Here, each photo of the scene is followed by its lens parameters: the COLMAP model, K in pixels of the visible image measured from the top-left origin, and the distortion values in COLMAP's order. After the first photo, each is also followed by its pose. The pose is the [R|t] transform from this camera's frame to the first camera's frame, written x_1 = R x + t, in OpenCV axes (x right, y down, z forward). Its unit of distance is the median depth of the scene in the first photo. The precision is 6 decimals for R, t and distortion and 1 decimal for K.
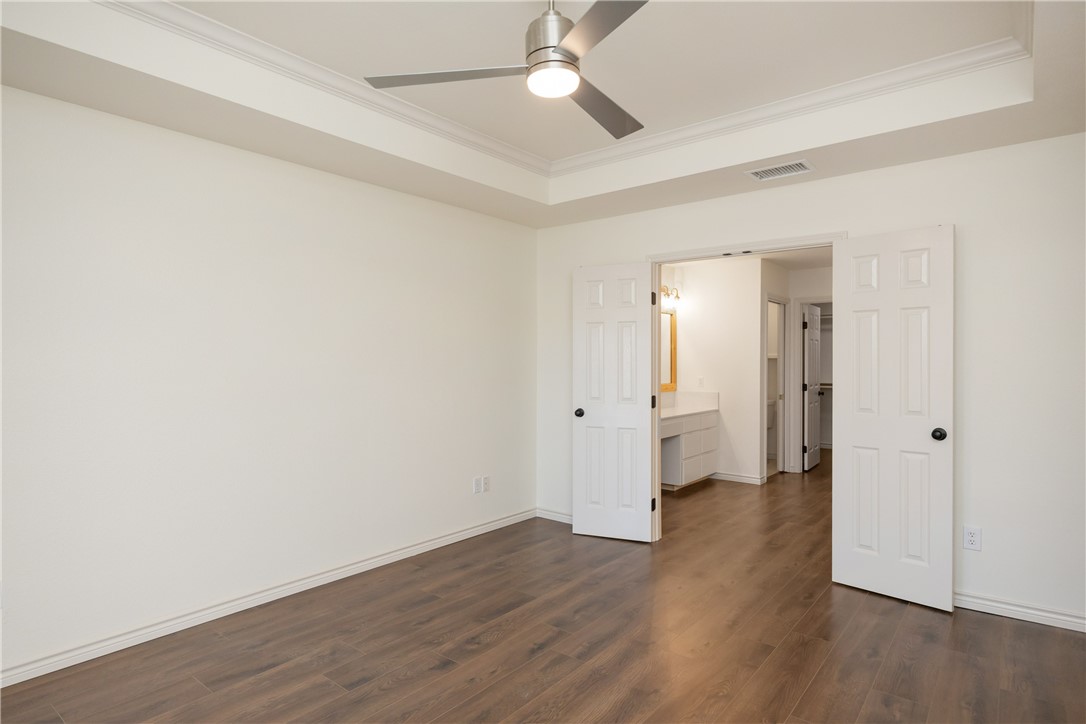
lens RADIAL K [[596.4, 0, 541.8], [0, 596.4, 360.4], [0, 0, 1]] dist [-0.001867, -0.000085]
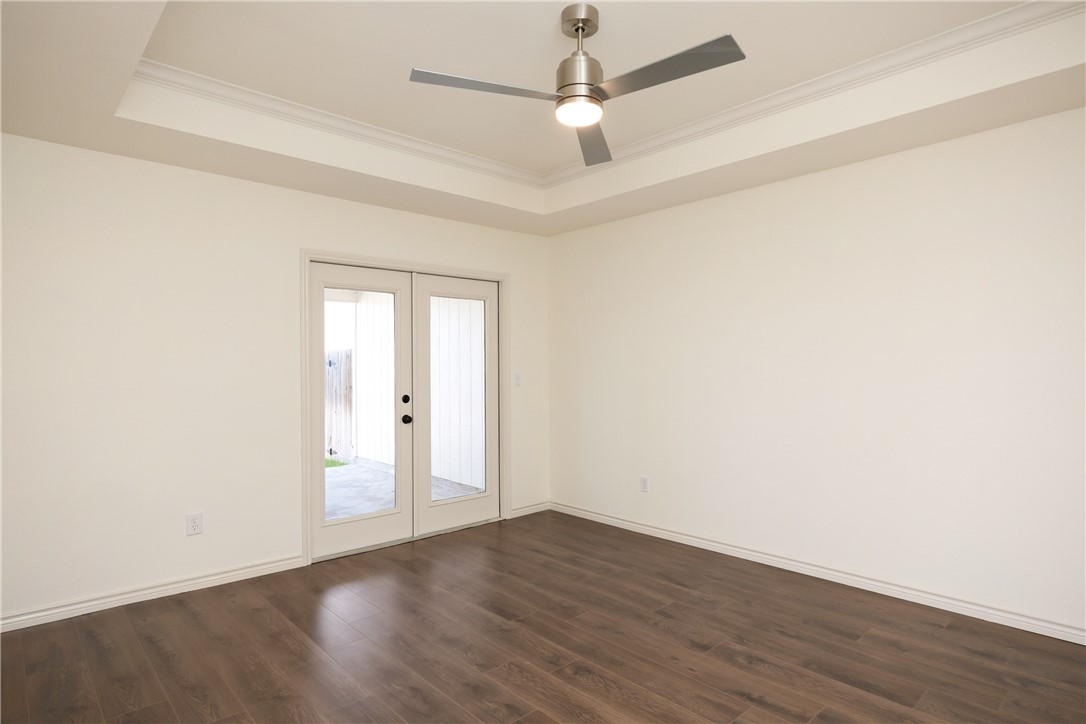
lens RADIAL K [[596.4, 0, 544.8], [0, 596.4, 361.9], [0, 0, 1]] dist [-0.001867, -0.000085]
pose [[-0.157435, -0.002430, -0.987526, 0.816889], [0.011570, 0.999924, -0.004305, 0.006106], [0.987462, -0.012104, -0.157395, 0.792649]]
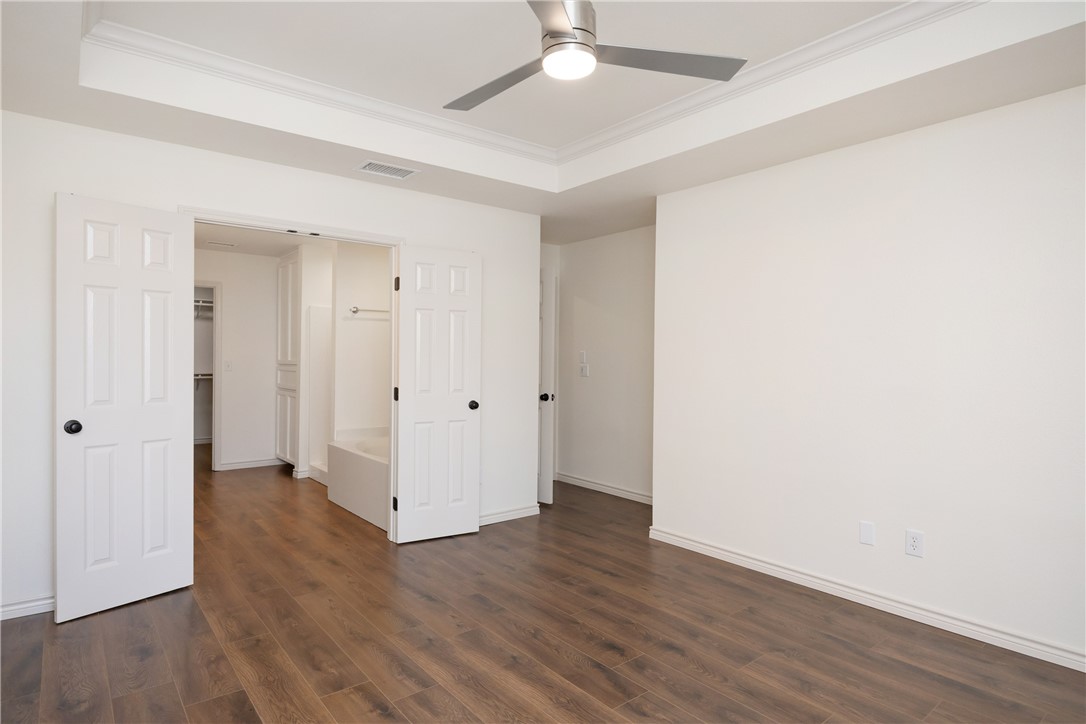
lens RADIAL K [[596.4, 0, 540.7], [0, 596.4, 363.7], [0, 0, 1]] dist [-0.001867, -0.000085]
pose [[0.219378, -0.010572, 0.975583, -0.679071], [-0.012358, 0.999831, 0.013613, 0.008745], [-0.975562, -0.015043, 0.219210, 0.587668]]
